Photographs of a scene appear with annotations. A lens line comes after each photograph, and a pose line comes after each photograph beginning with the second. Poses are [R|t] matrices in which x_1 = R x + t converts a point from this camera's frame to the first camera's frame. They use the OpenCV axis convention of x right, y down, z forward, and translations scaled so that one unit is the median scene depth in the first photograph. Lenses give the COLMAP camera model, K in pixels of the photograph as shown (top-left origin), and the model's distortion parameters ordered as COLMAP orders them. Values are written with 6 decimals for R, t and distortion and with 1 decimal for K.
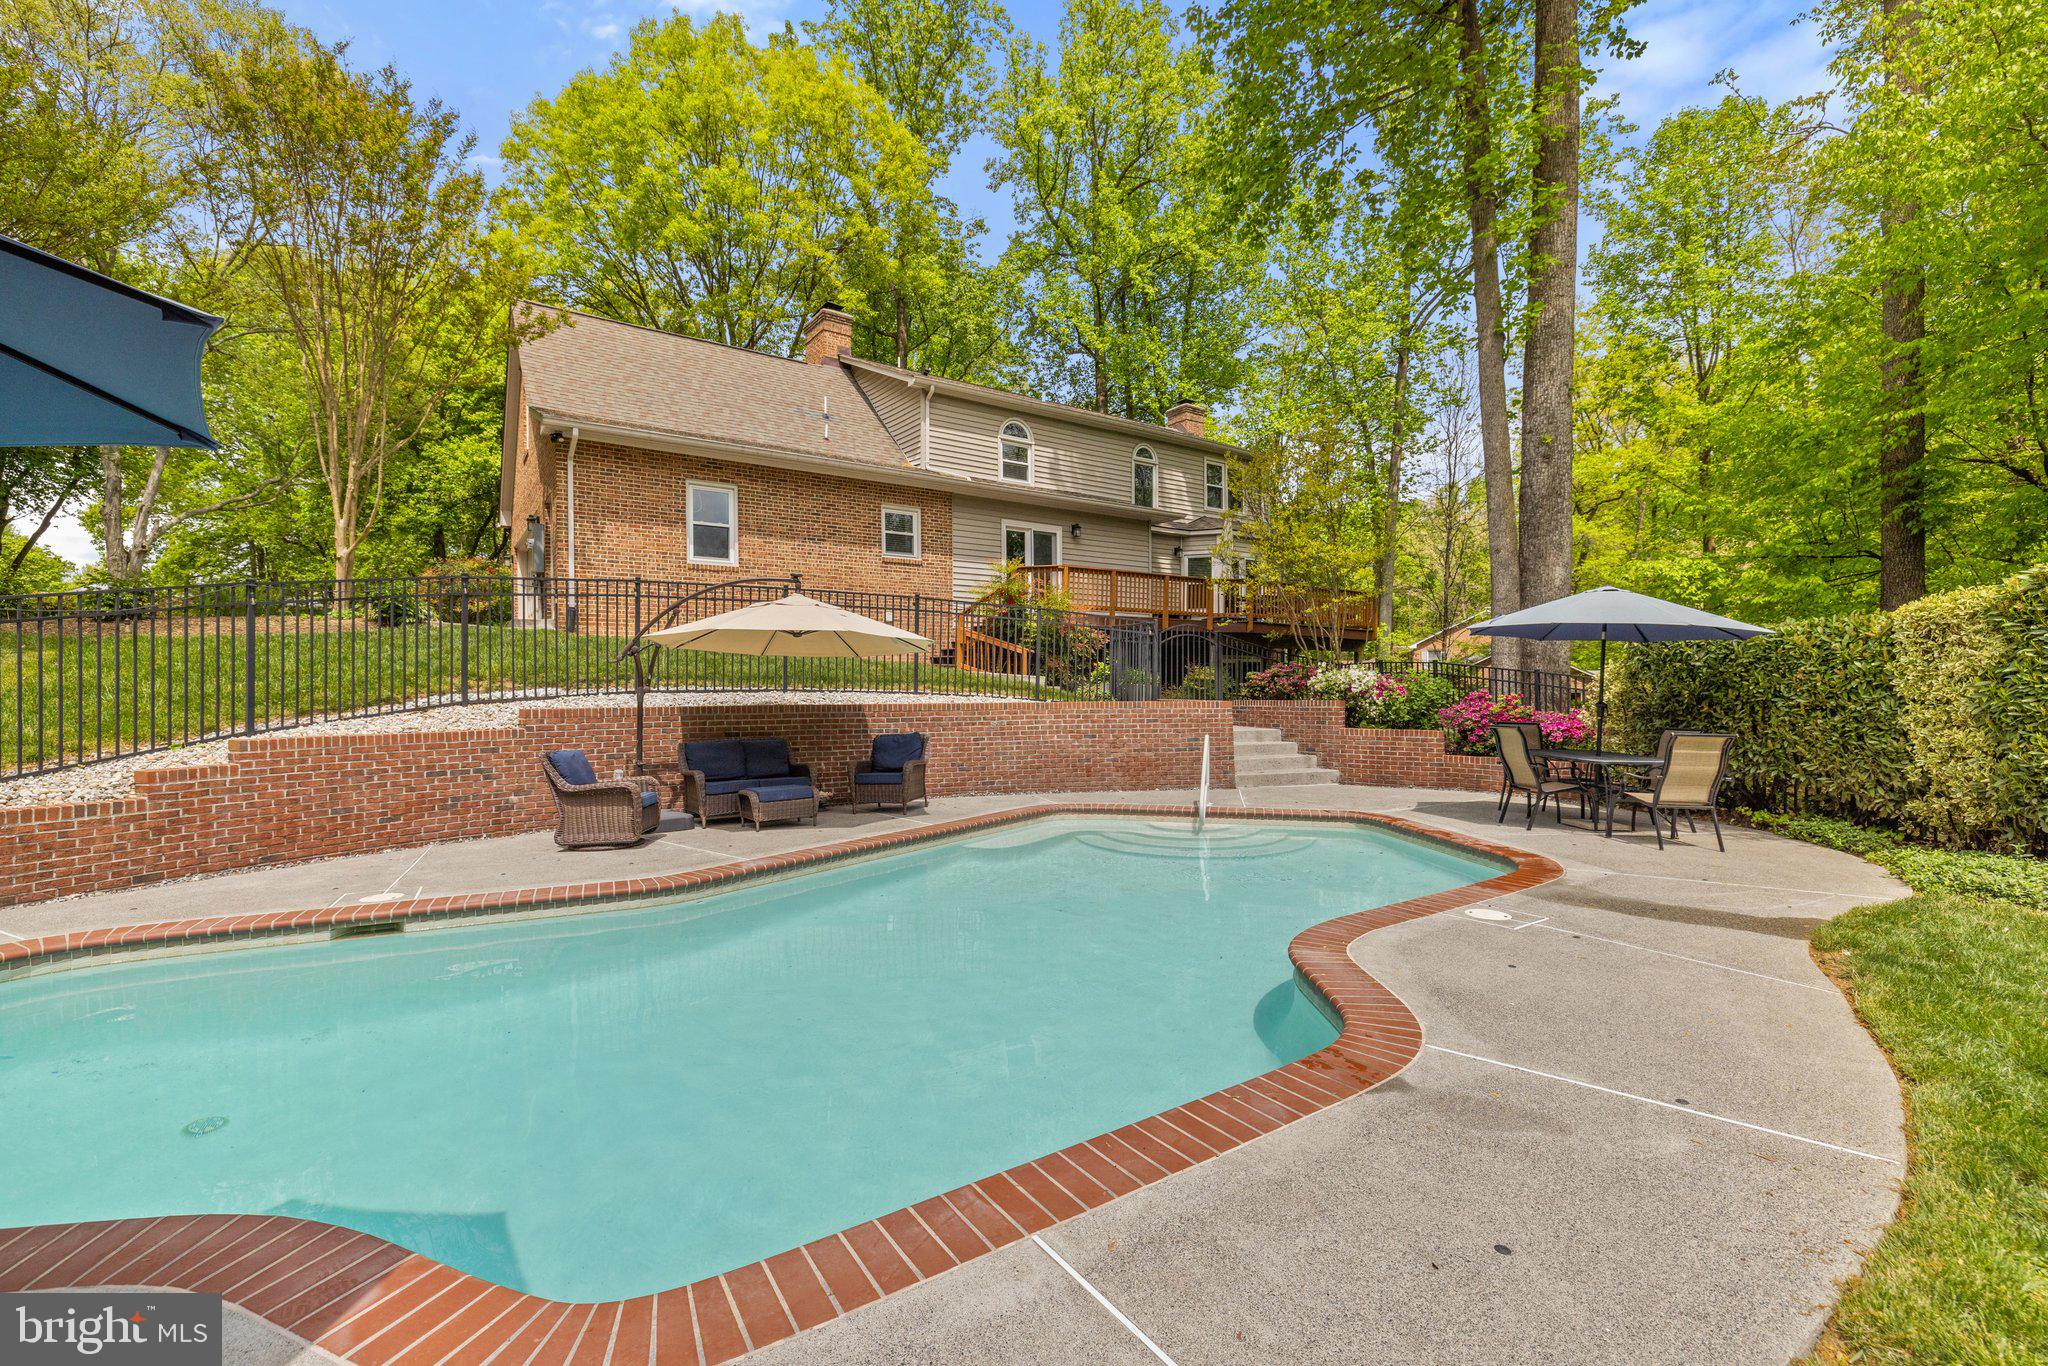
lens RADIAL K [[815.5, 0, 1027.3], [0, 815.5, 689.4], [0, 0, 1]] dist [0.000922, -0.000151]
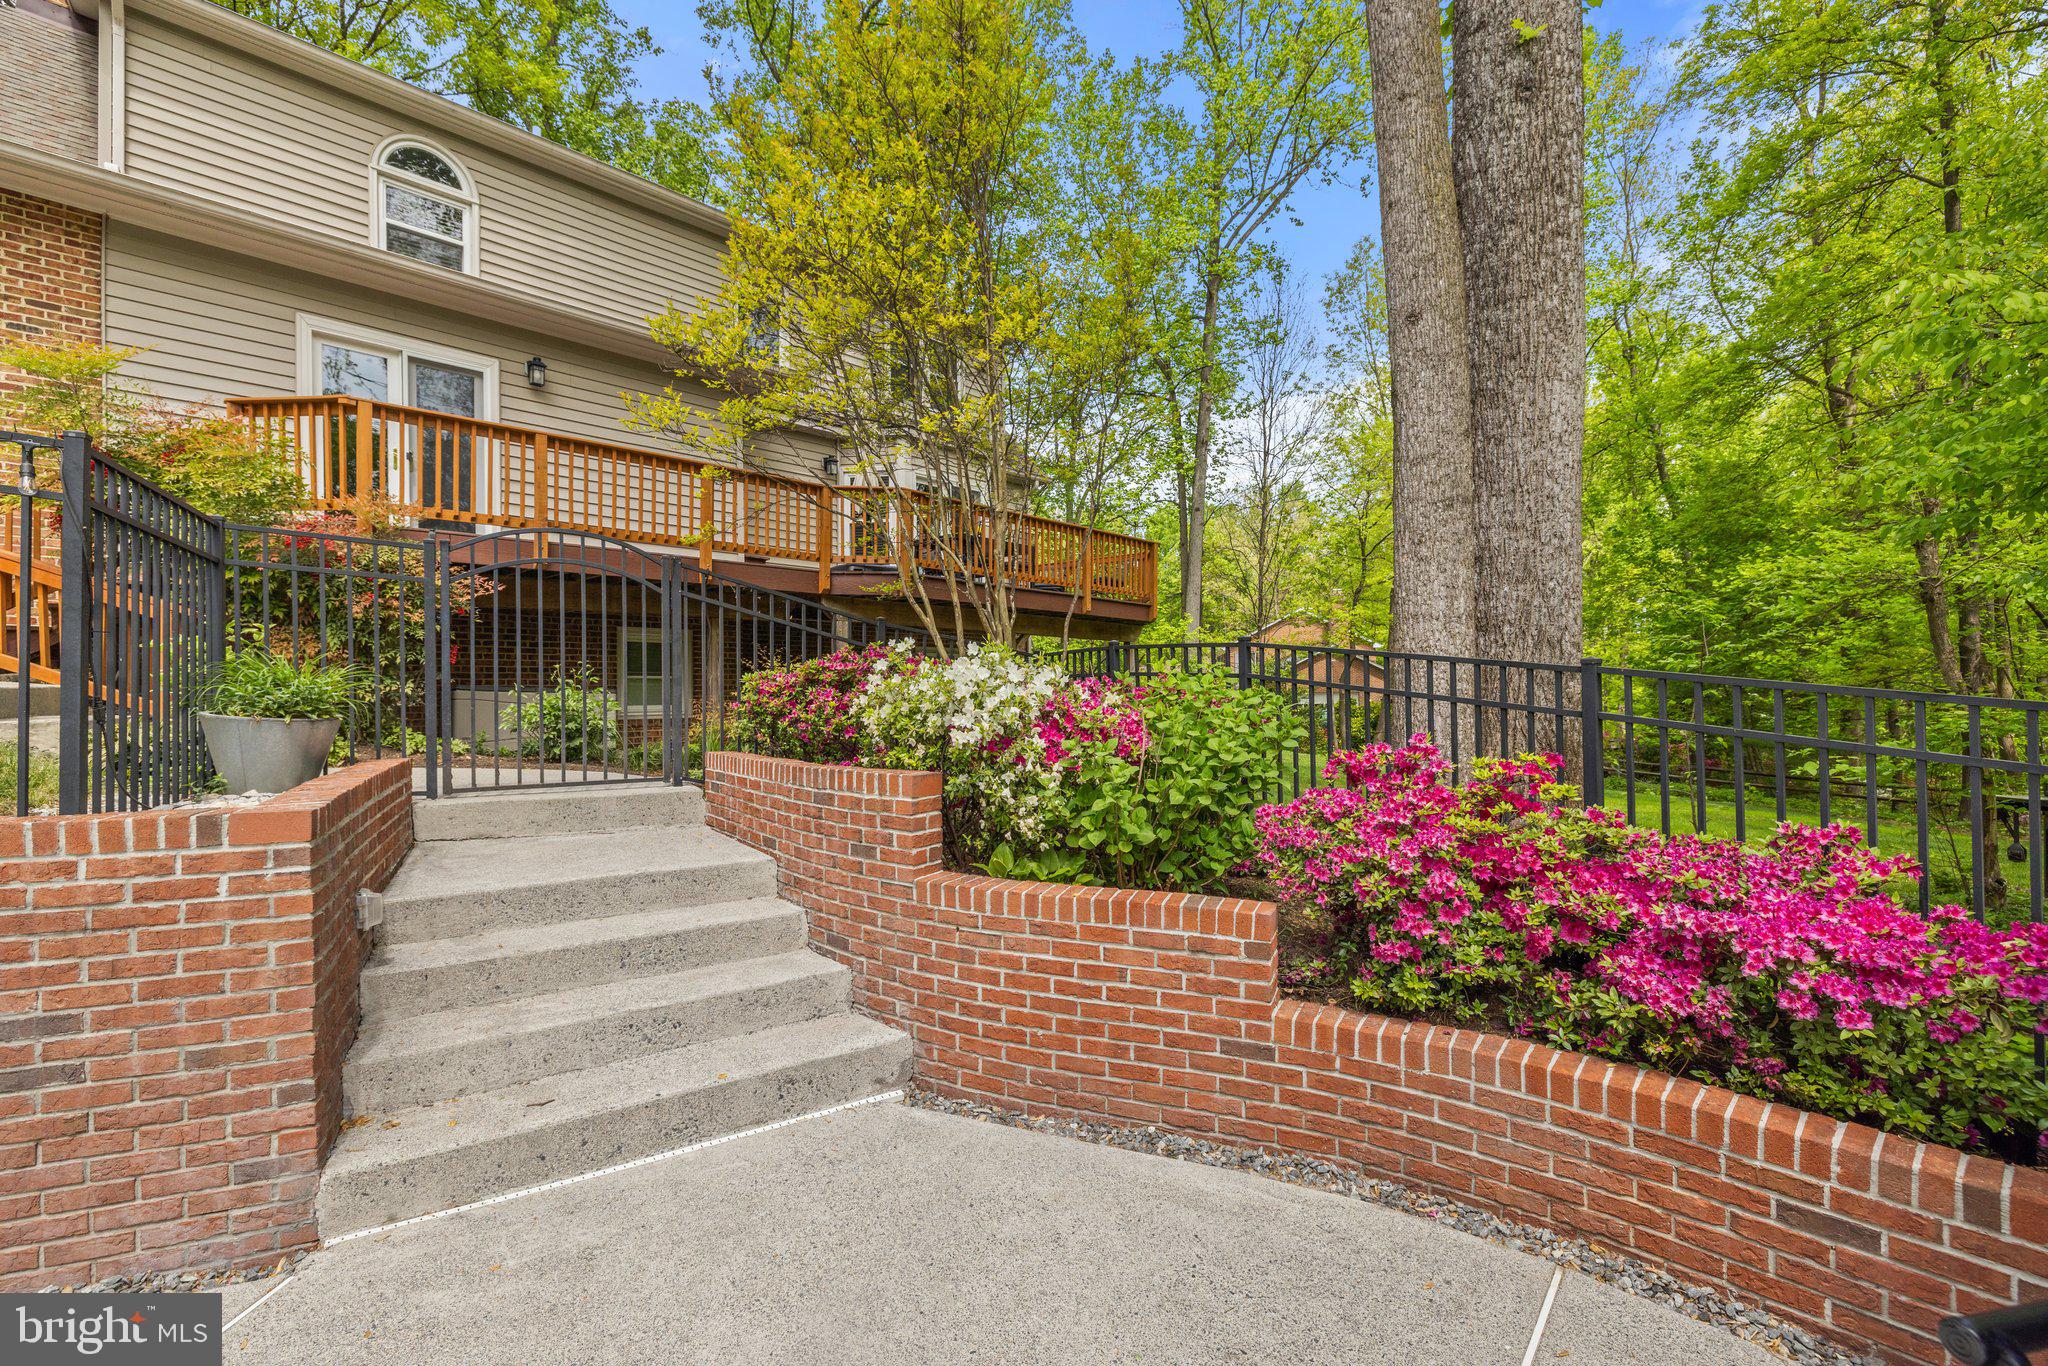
lens RADIAL K [[890.5, 0, 1024.0], [0, 890.5, 683.0], [0, 0, 1]] dist [0.000267, -0.000023]
pose [[0.977005, 0.003177, 0.213195, 0.318981], [0.000523, 0.999850, -0.017294, -0.010186], [-0.213218, 0.017007, 0.976857, 0.633347]]
